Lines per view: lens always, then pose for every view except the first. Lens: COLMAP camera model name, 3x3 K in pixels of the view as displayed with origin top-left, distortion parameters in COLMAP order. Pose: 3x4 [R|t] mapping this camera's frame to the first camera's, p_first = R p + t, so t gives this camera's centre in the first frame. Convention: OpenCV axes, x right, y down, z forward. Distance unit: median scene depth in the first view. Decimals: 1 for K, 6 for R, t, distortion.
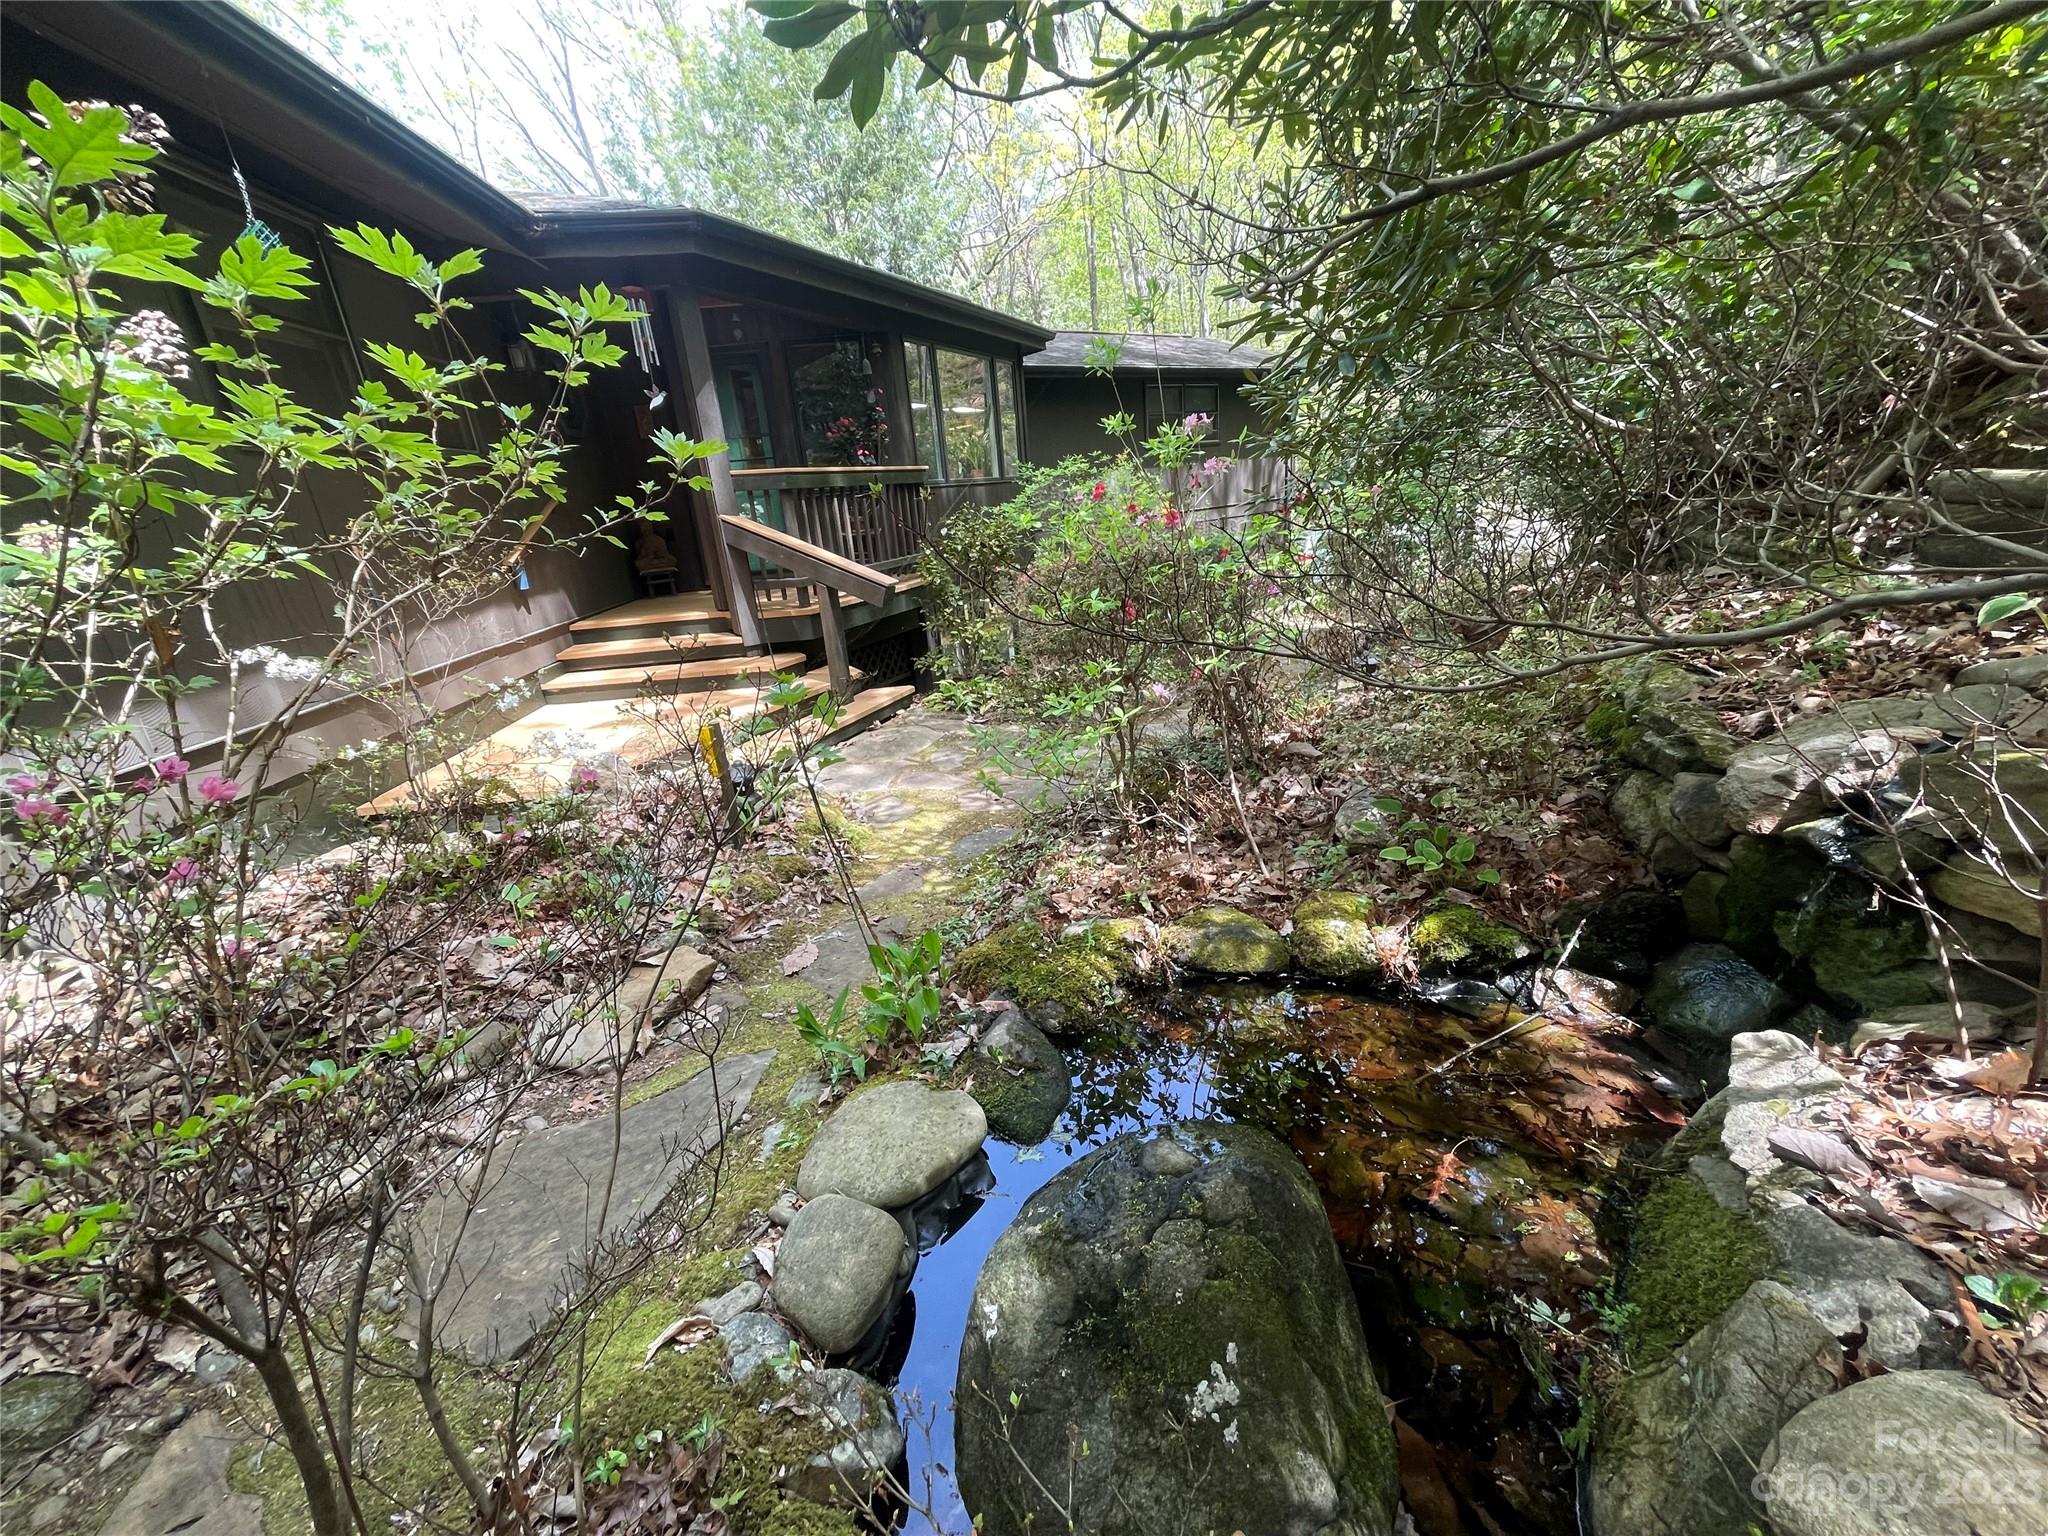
lens RADIAL K [[822.2, 0, 1024.0], [0, 822.2, 768.0], [0, 0, 1]] dist [0.018655, -0.016121]
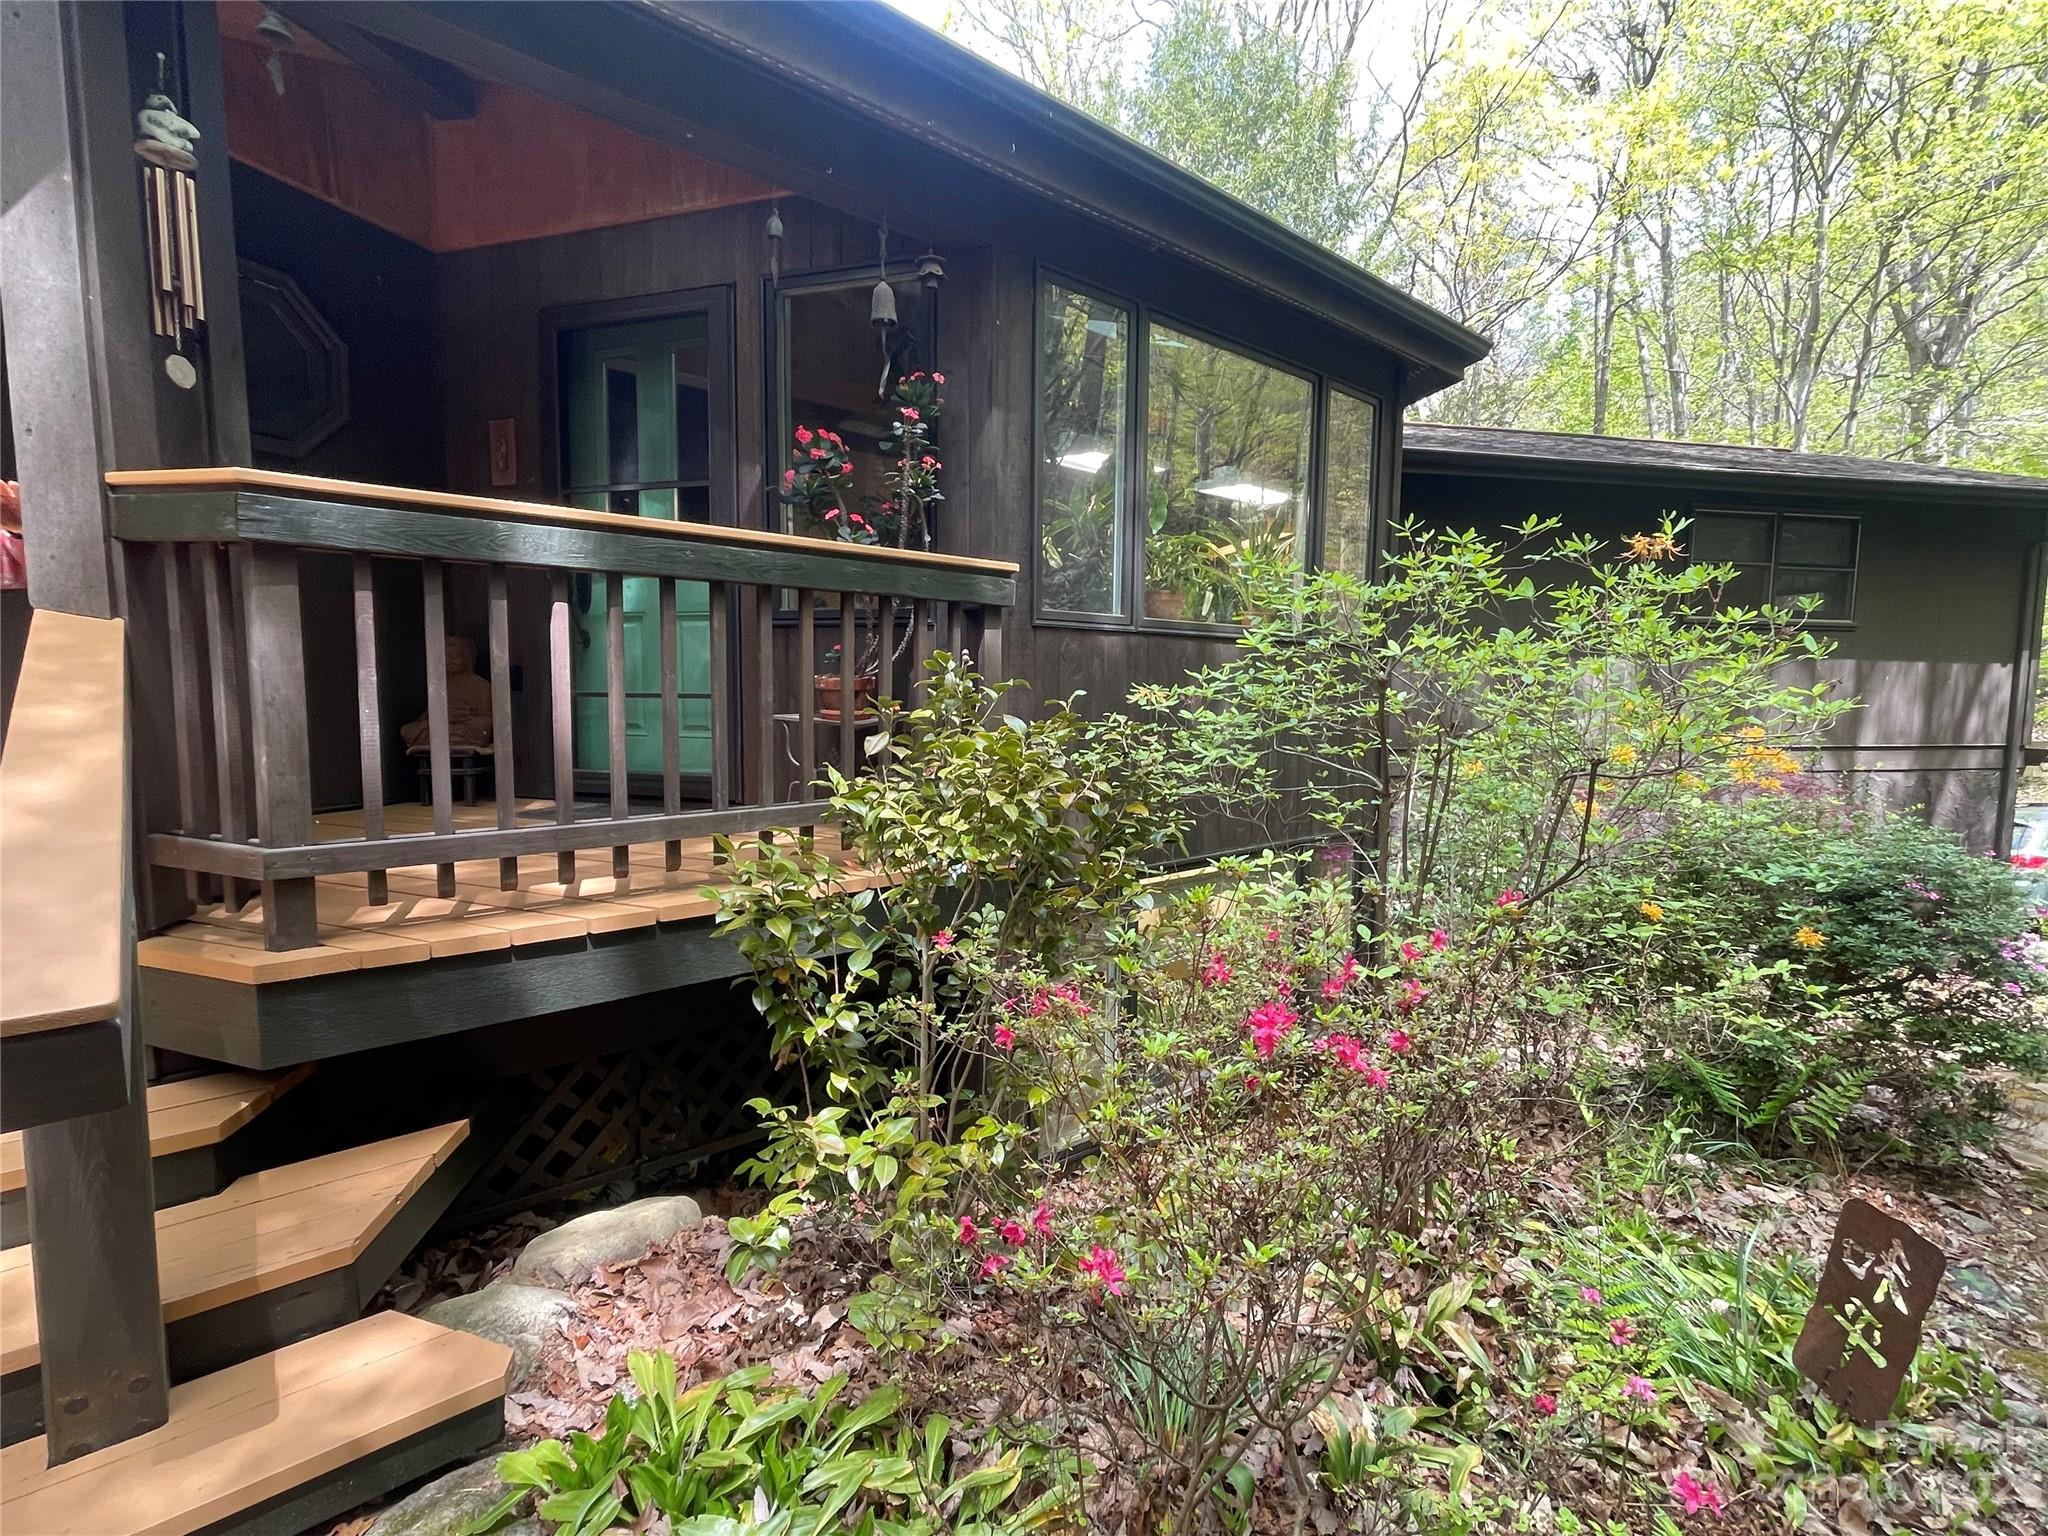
lens RADIAL K [[958.5, 0, 1024.0], [0, 958.5, 768.0], [0, 0, 1]] dist [0.024911, -0.016423]
pose [[0.903500, 0.130330, -0.408291, 0.062152], [-0.217675, 0.960169, -0.175195, -0.180363], [0.369195, 0.247164, 0.895882, 0.563232]]
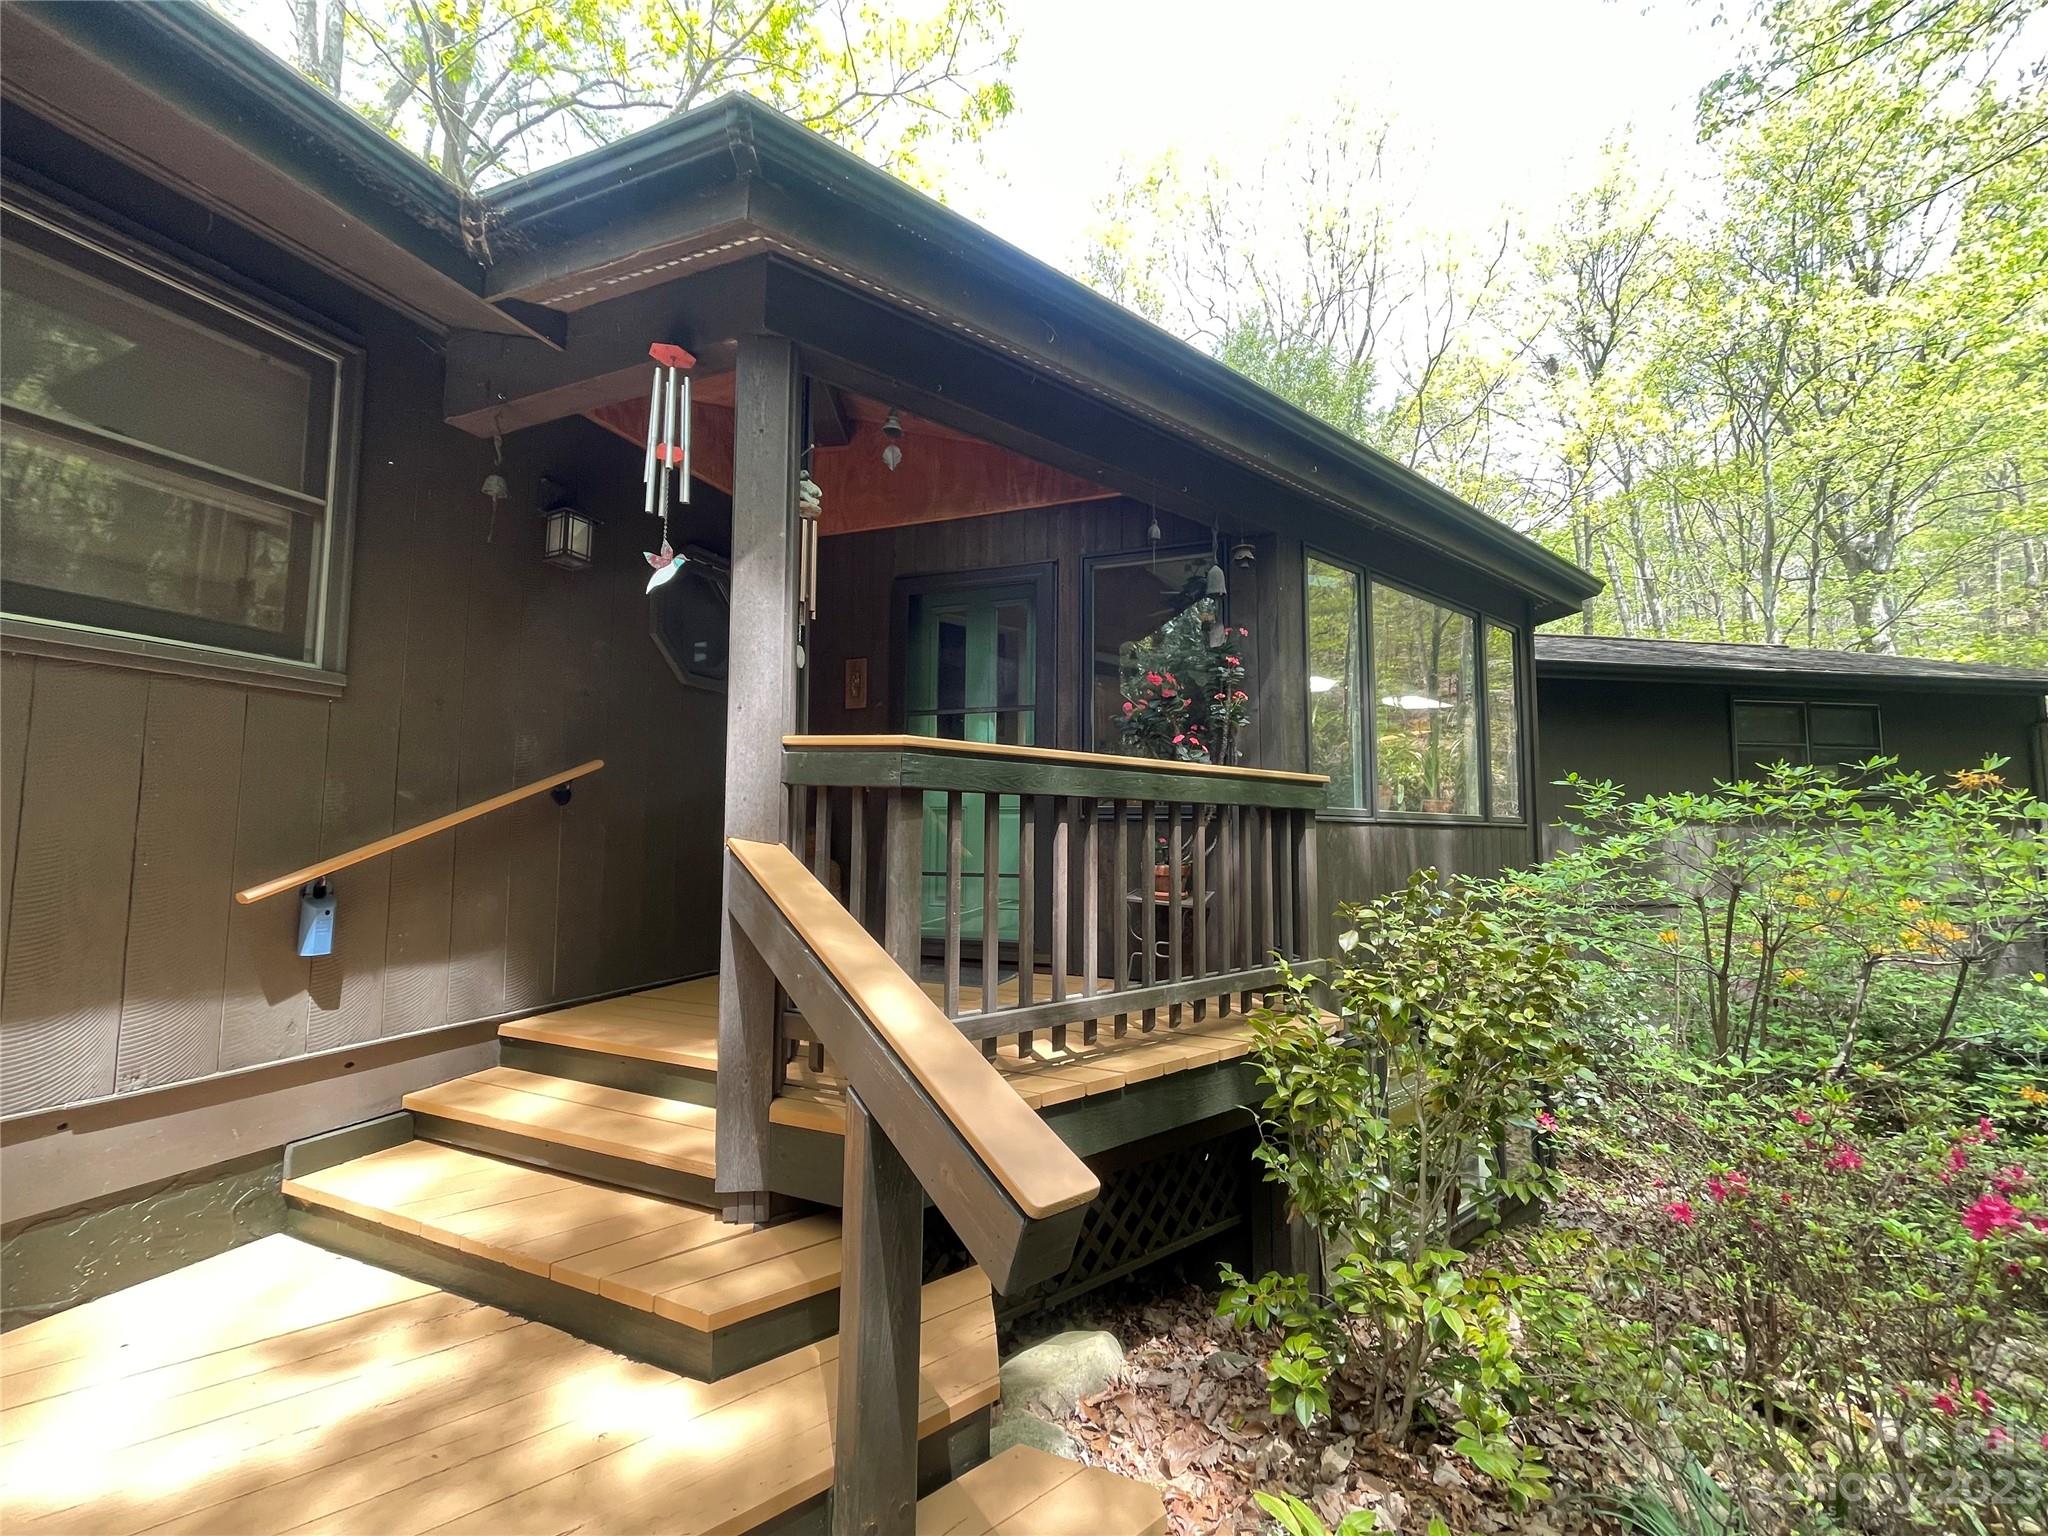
lens RADIAL K [[822.2, 0, 1024.0], [0, 822.2, 768.0], [0, 0, 1]] dist [0.018655, -0.016121]
pose [[0.881325, 0.053861, -0.469431, -0.045573], [-0.228009, 0.918638, -0.322669, -0.163347], [0.413858, 0.391411, 0.821899, 0.489041]]
